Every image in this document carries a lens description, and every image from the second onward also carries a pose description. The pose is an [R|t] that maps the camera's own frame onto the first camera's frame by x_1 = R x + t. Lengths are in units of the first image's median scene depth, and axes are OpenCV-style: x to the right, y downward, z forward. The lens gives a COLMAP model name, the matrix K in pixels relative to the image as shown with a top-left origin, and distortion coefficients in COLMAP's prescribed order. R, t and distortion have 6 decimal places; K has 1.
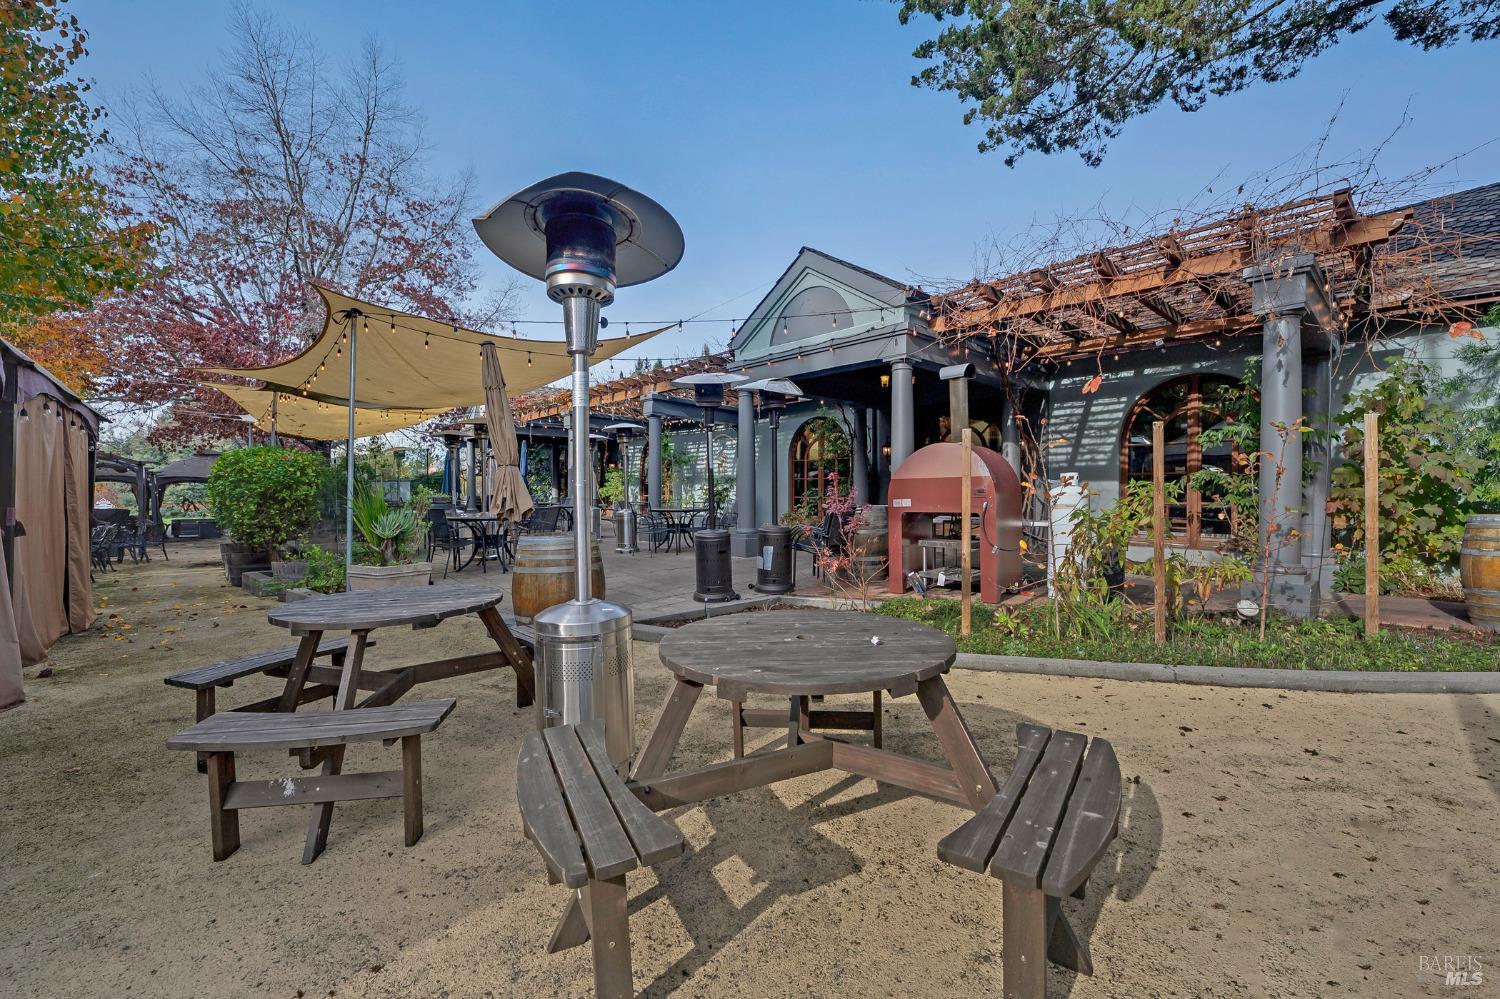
lens RADIAL K [[637.3, 0, 740.6], [0, 637.3, 500.1], [0, 0, 1]] dist [-0.002413, -0.000090]
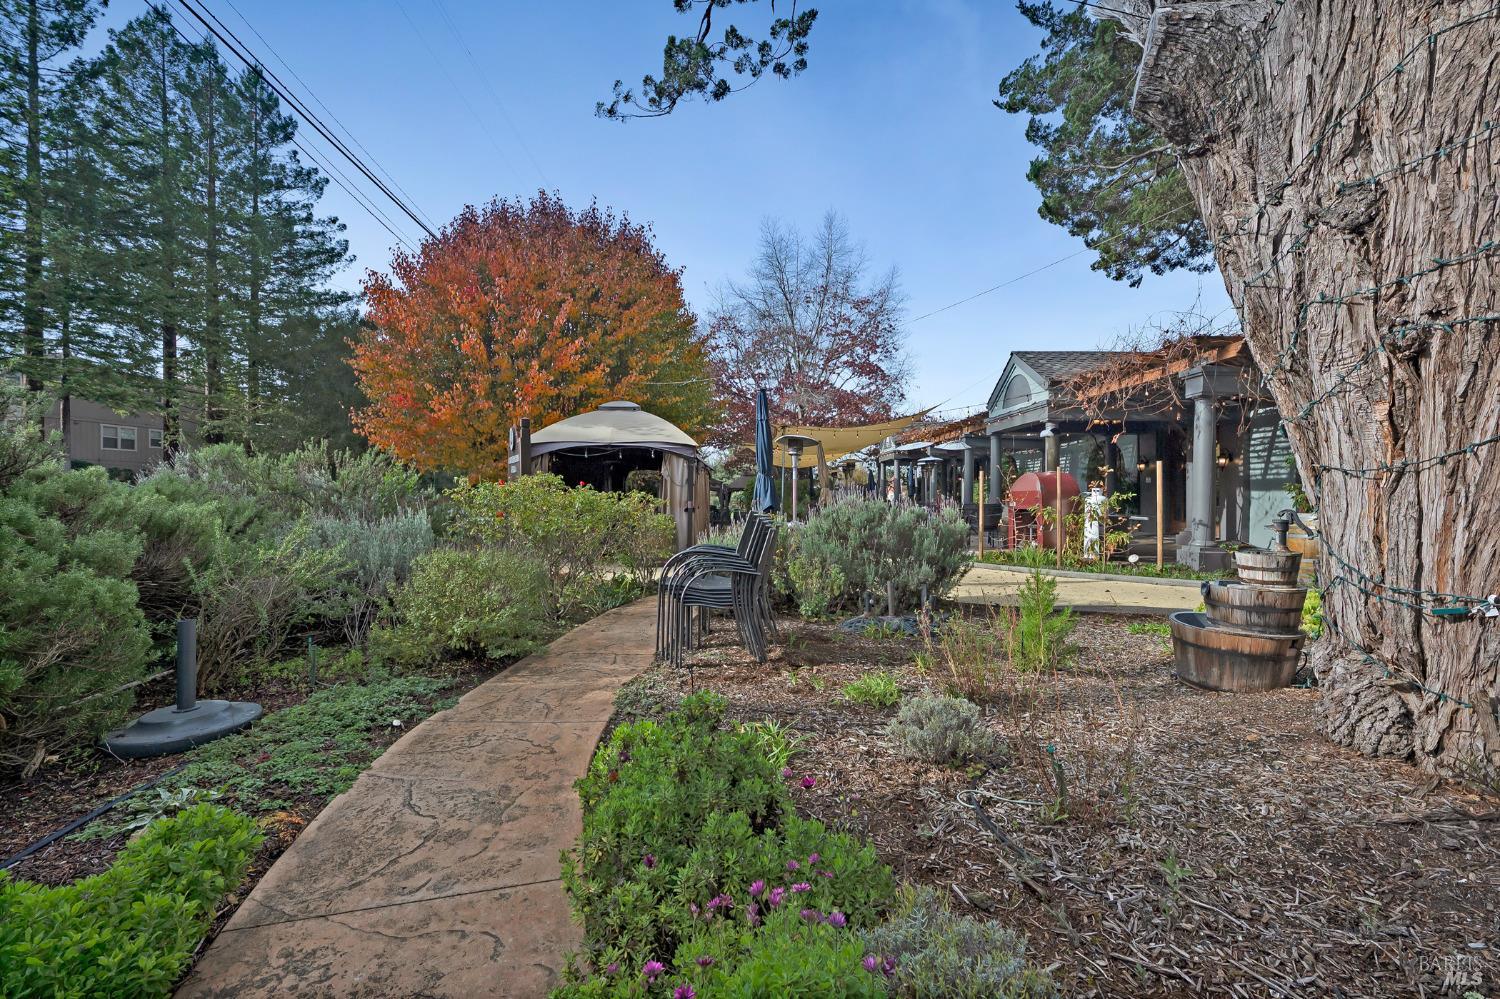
lens RADIAL K [[637.3, 0, 750.5], [0, 637.3, 497.3], [0, 0, 1]] dist [-0.002413, -0.000090]
pose [[0.758812, 0.004345, -0.651295, 0.443169], [-0.011256, 0.999916, -0.006444, 0.002183], [0.651212, 0.012221, 0.758797, -0.472172]]
